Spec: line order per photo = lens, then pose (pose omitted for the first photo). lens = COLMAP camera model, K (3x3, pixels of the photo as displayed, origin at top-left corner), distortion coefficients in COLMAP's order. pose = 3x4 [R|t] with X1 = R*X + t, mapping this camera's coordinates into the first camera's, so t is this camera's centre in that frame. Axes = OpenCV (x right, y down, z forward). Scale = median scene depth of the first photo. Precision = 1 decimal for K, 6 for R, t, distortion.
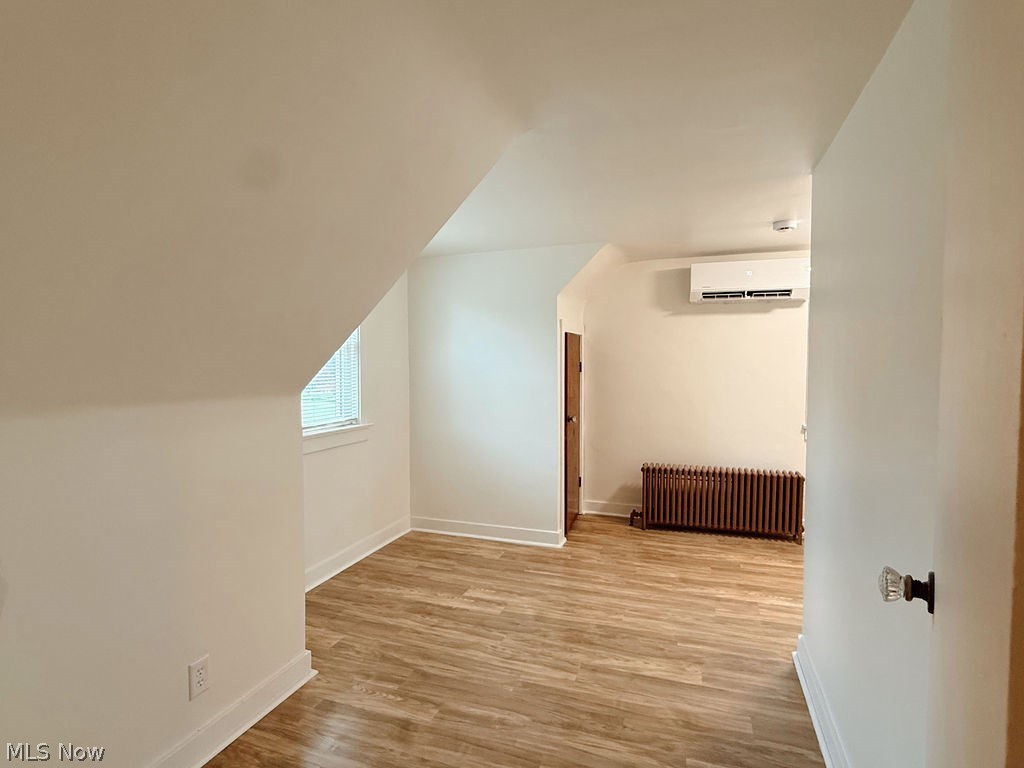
lens RADIAL K [[536.9, 0, 506.3], [0, 536.9, 383.7], [0, 0, 1]] dist [0.000562, -0.000823]
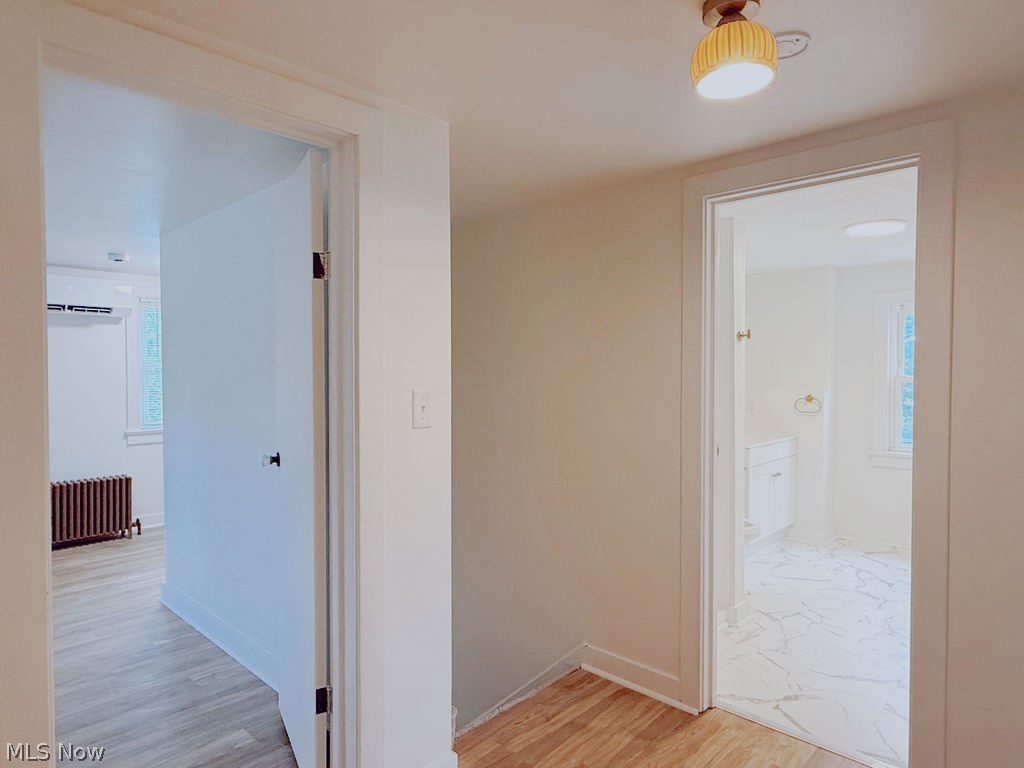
lens RADIAL K [[629.8, 0, 513.9], [0, 629.8, 383.2], [0, 0, 1]] dist [-0.008612, 0.002310]
pose [[0.408722, -0.021127, 0.912414, -0.368242], [0.041679, 0.999121, 0.004464, 0.007640], [-0.911707, 0.036204, 0.409244, -0.320788]]
